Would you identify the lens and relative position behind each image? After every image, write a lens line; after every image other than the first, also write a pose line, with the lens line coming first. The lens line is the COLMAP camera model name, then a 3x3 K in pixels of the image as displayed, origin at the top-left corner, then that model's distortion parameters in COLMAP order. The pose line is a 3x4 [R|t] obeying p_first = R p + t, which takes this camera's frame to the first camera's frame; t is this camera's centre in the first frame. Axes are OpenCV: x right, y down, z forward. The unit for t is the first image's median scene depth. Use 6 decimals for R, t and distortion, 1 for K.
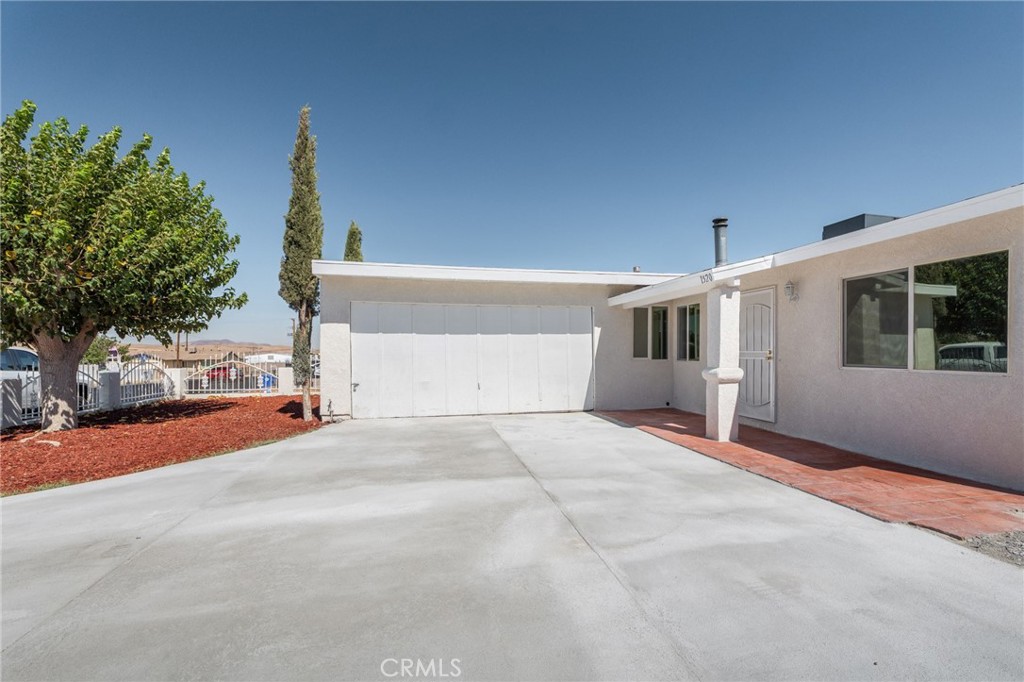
lens RADIAL K [[473.7, 0, 512.0], [0, 473.7, 341.0], [0, 0, 1]] dist [0.000055, 0.000054]
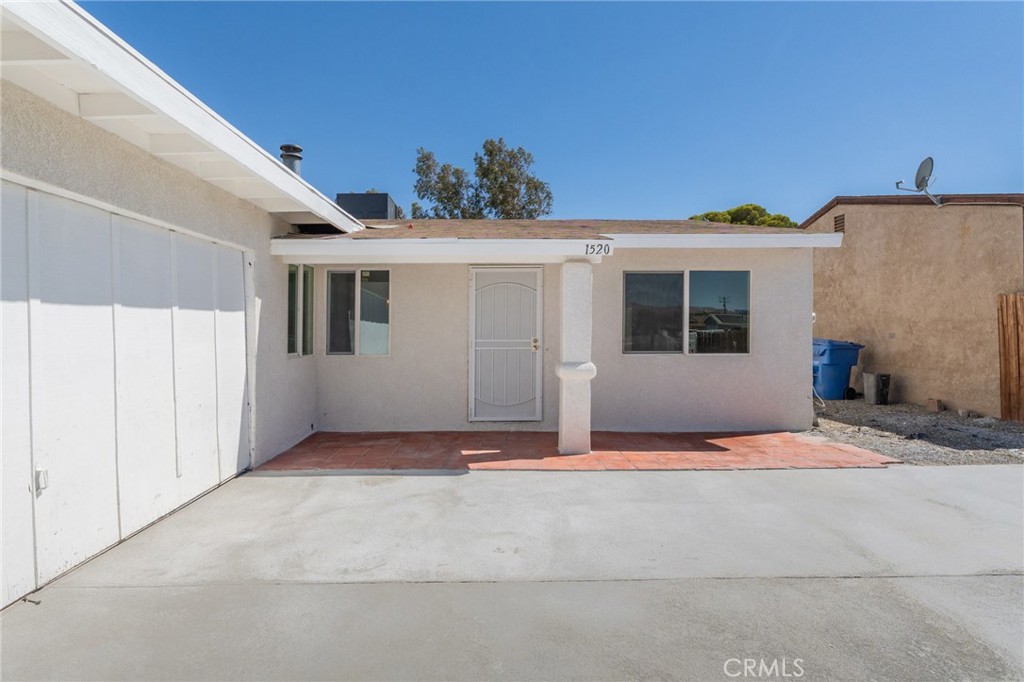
lens RADIAL K [[530.2, 0, 510.9], [0, 530.2, 325.5], [0, 0, 1]] dist [-0.039658, -0.000017]
pose [[0.167037, -0.002212, 0.985948, -0.422867], [-0.014957, 0.999877, 0.004778, -0.008859], [-0.985837, -0.015545, 0.166983, 0.880748]]
